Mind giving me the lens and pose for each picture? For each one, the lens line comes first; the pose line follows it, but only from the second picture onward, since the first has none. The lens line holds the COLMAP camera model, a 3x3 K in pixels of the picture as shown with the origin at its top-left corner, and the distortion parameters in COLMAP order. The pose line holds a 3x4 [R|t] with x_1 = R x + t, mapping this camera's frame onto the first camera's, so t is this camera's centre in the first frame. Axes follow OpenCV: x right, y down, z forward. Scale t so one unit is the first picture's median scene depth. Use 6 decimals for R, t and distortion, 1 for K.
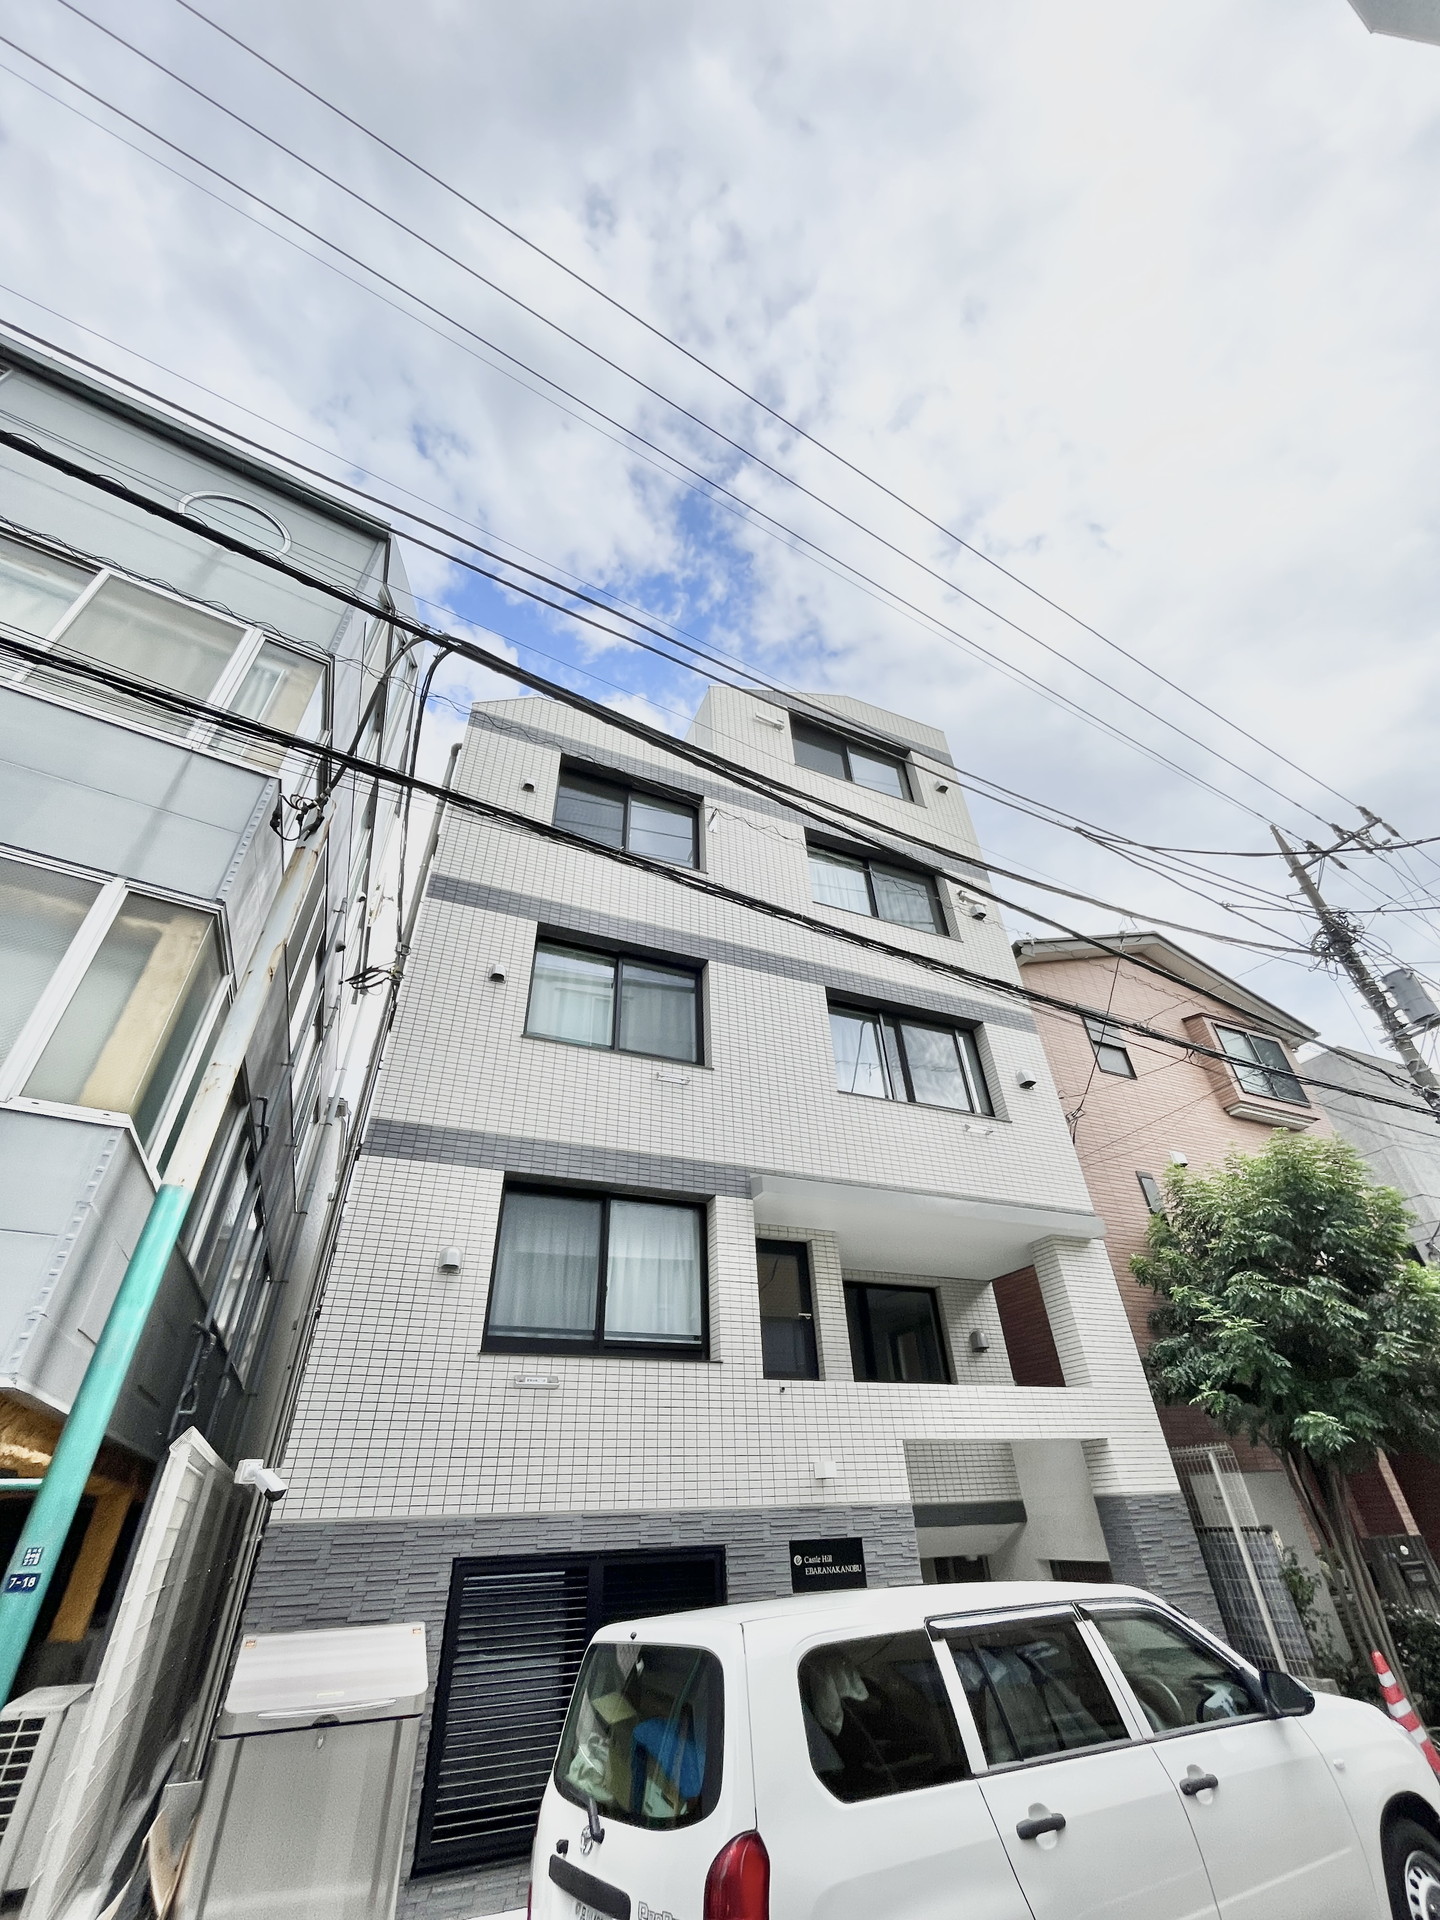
lens RADIAL K [[776.7, 0, 720.0], [0, 776.7, 960.0], [0, 0, 1]] dist [-0.001796, 0.000245]
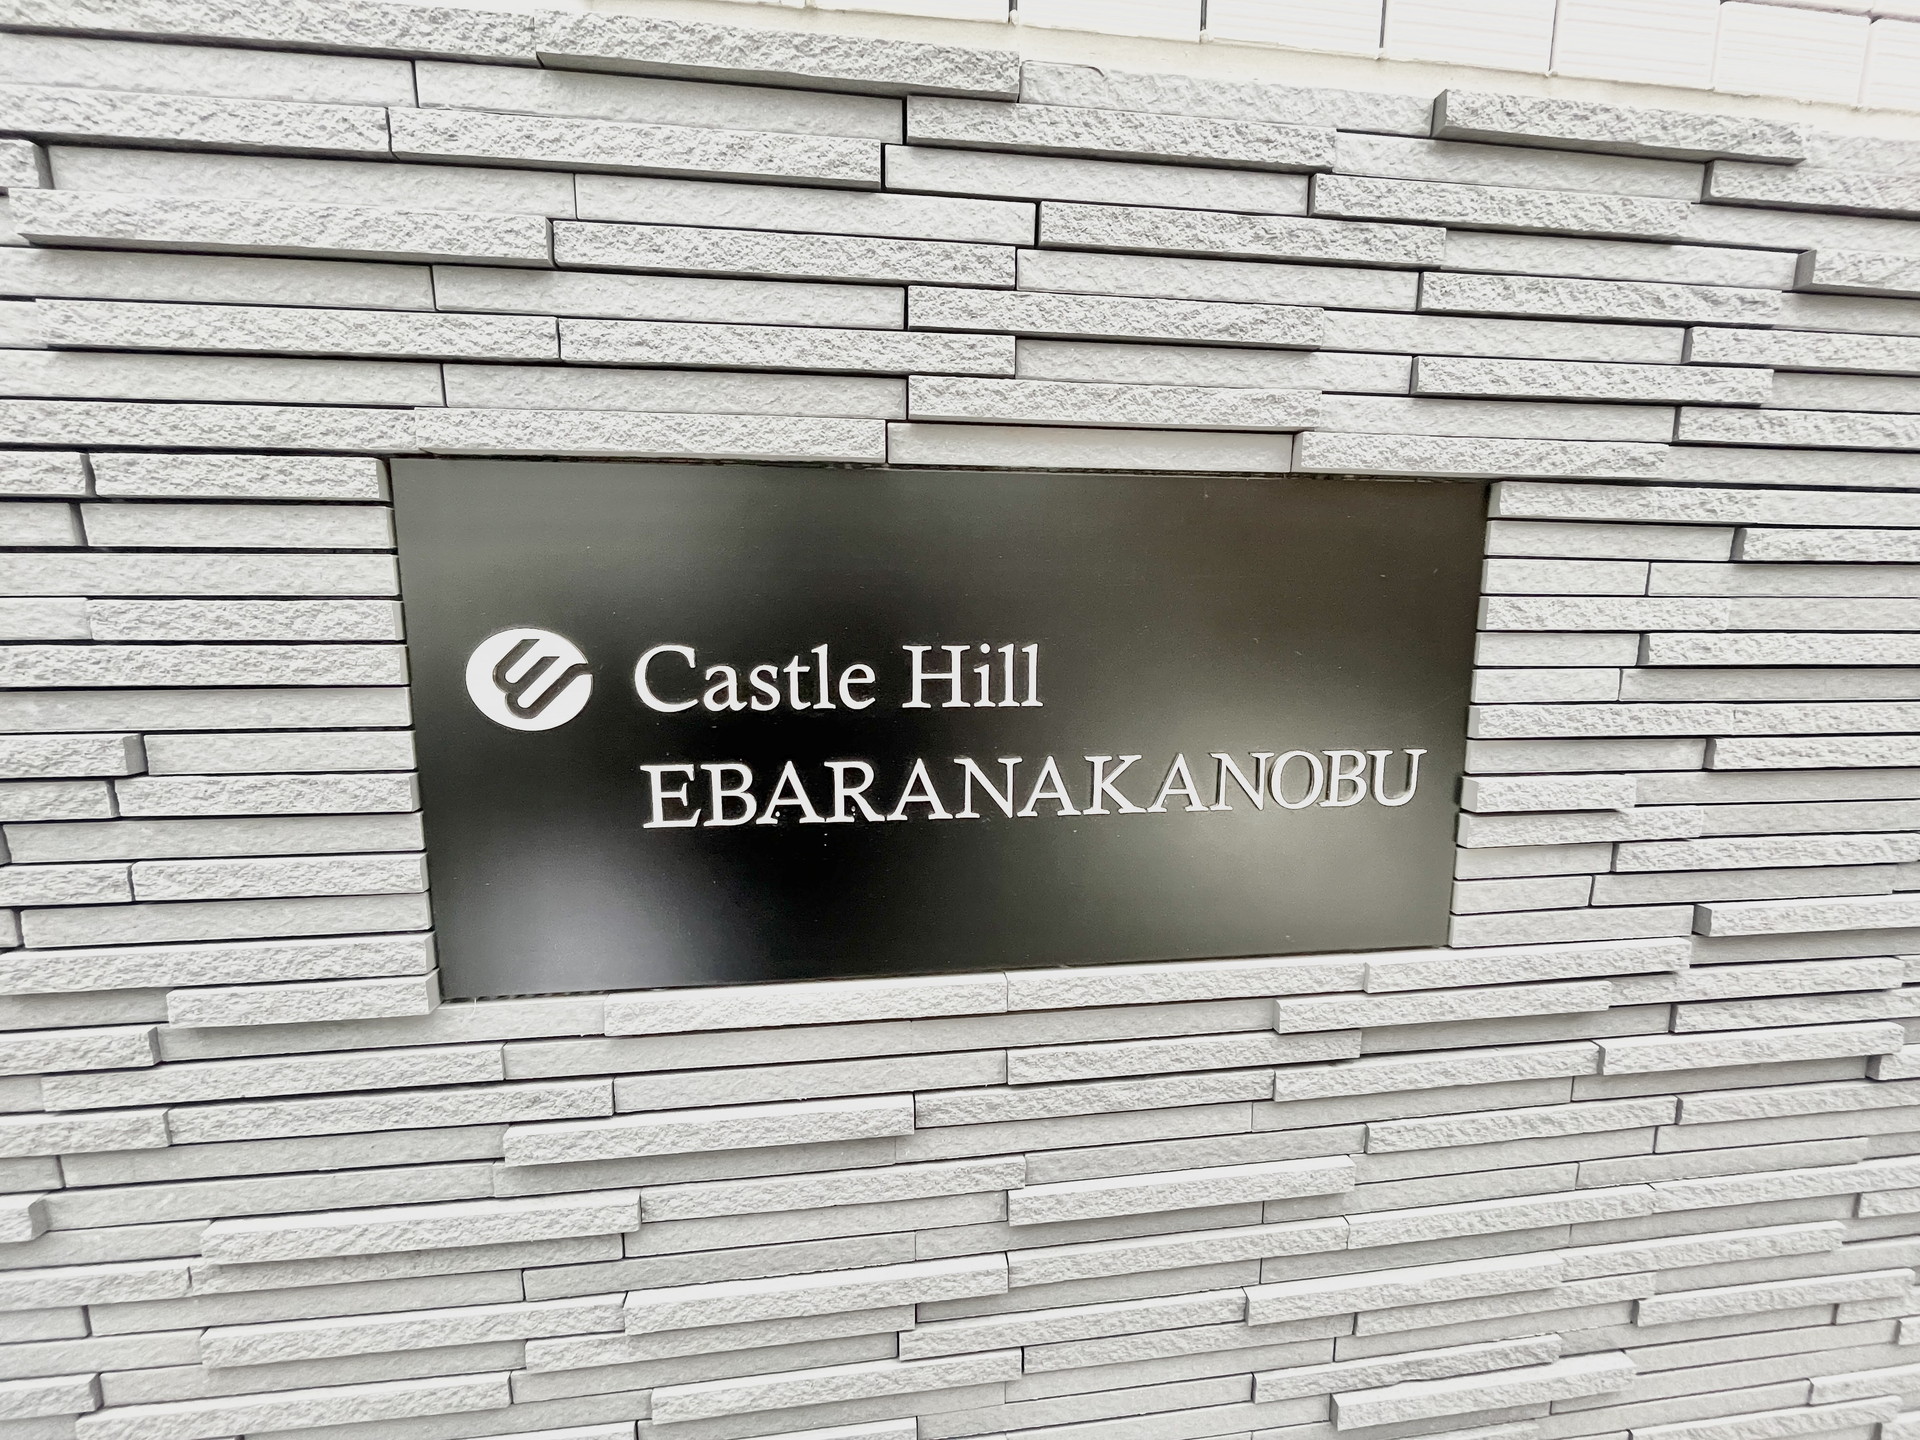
lens RADIAL K [[776.7, 0, 960.0], [0, 776.7, 720.0], [0, 0, 1]] dist [-0.001796, 0.000245]
pose [[0.958201, 0.075599, -0.275927, 0.144289], [0.142644, 0.709787, 0.689823, 0.655242], [0.247999, -0.700348, 0.669335, 0.857905]]
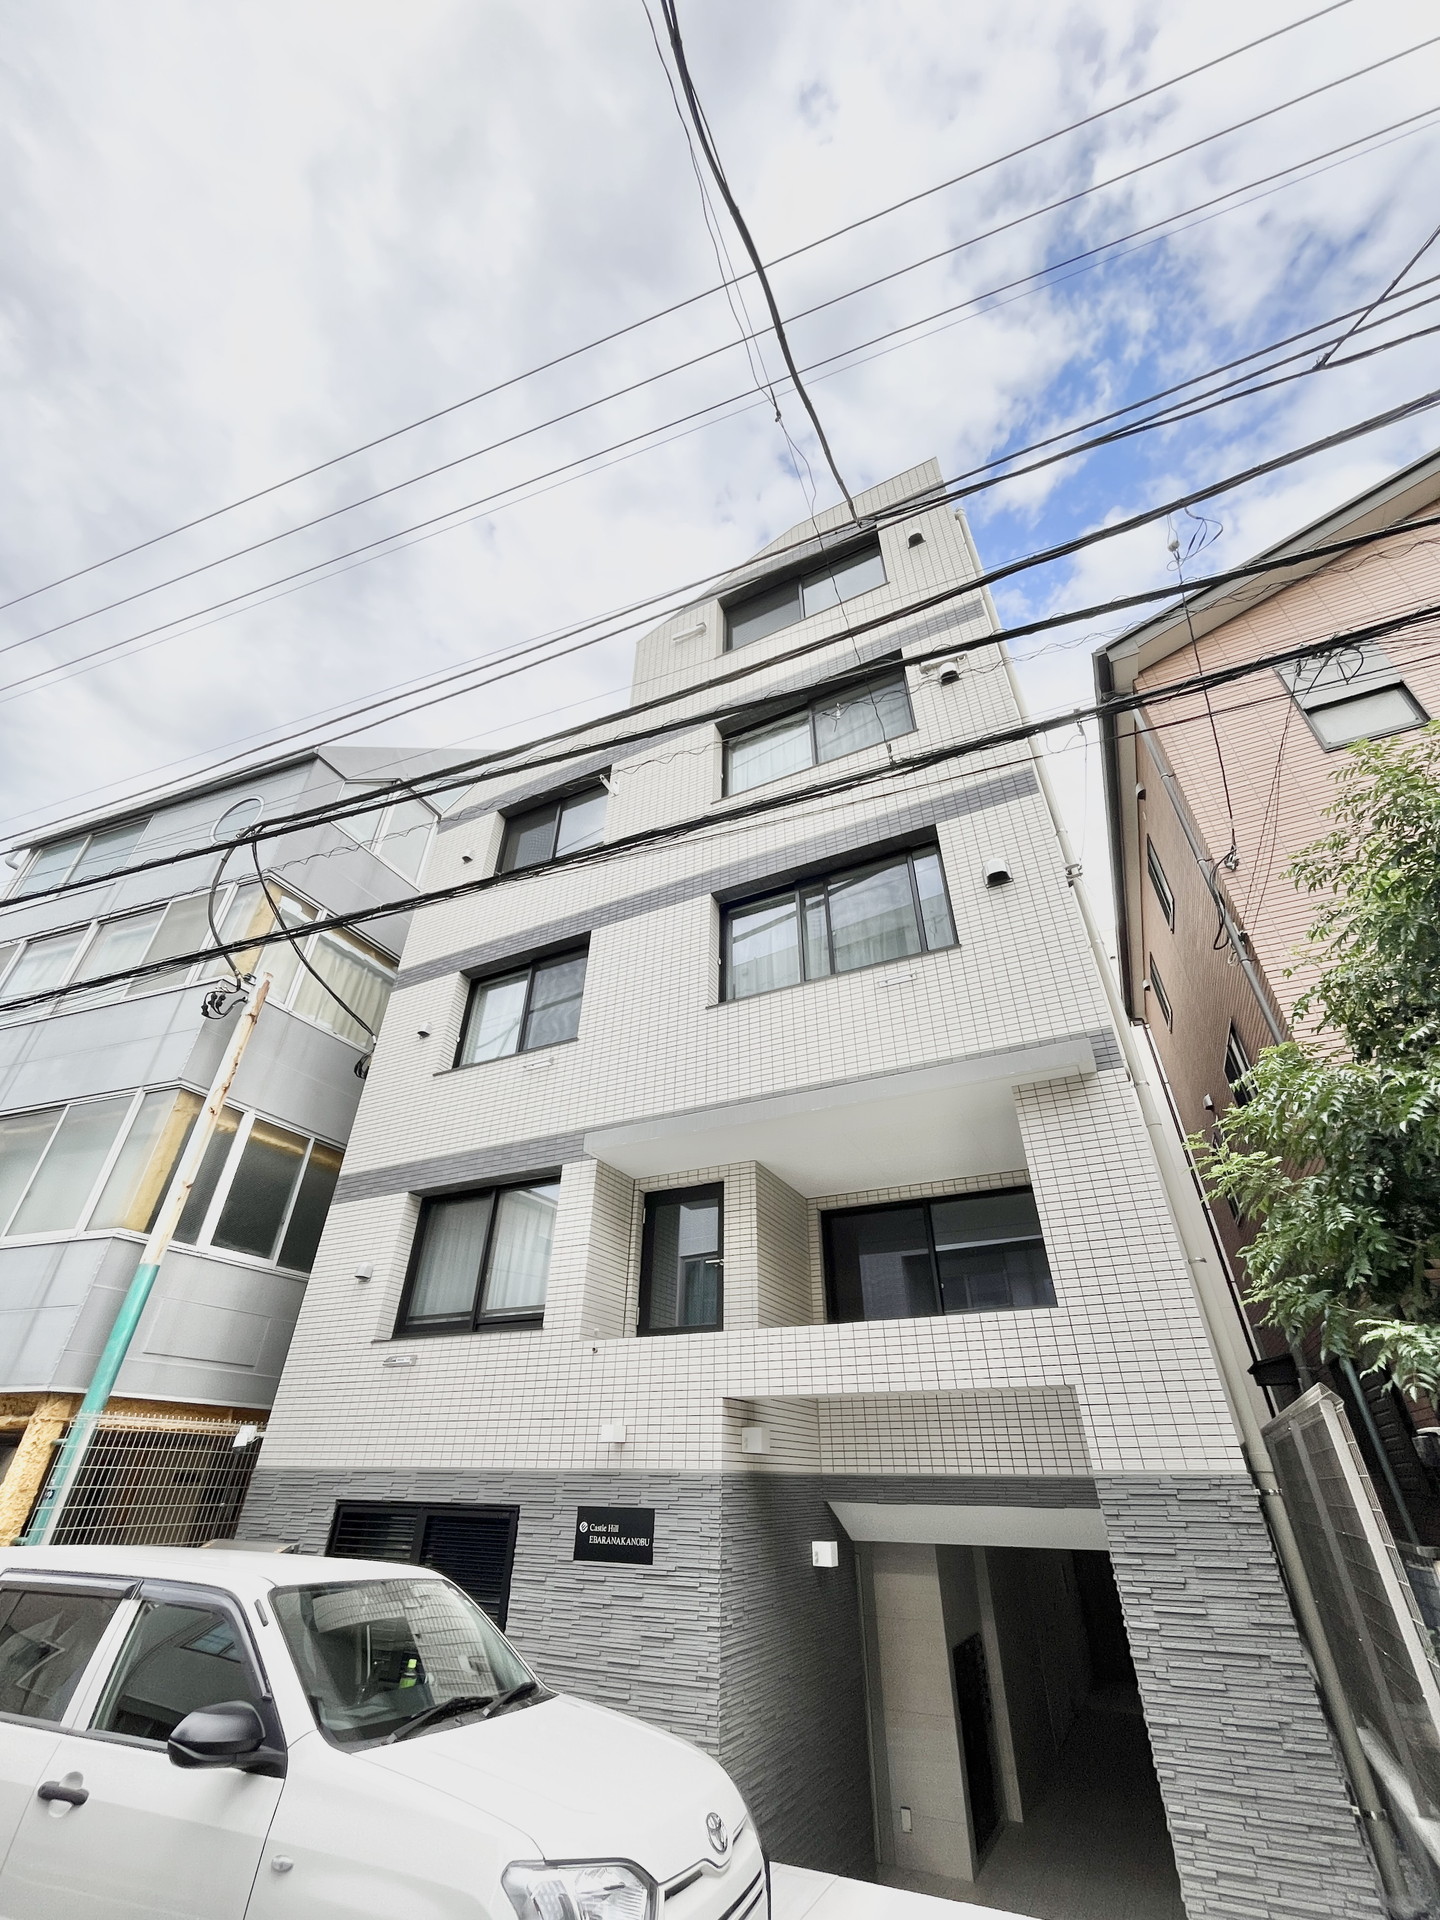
lens RADIAL K [[776.7, 0, 720.0], [0, 776.7, 960.0], [0, 0, 1]] dist [-0.001796, 0.000245]
pose [[0.642364, -0.394113, -0.657300, 0.985006], [0.424227, 0.897120, -0.123320, 0.306003], [0.638279, -0.199628, 0.743471, 0.485126]]
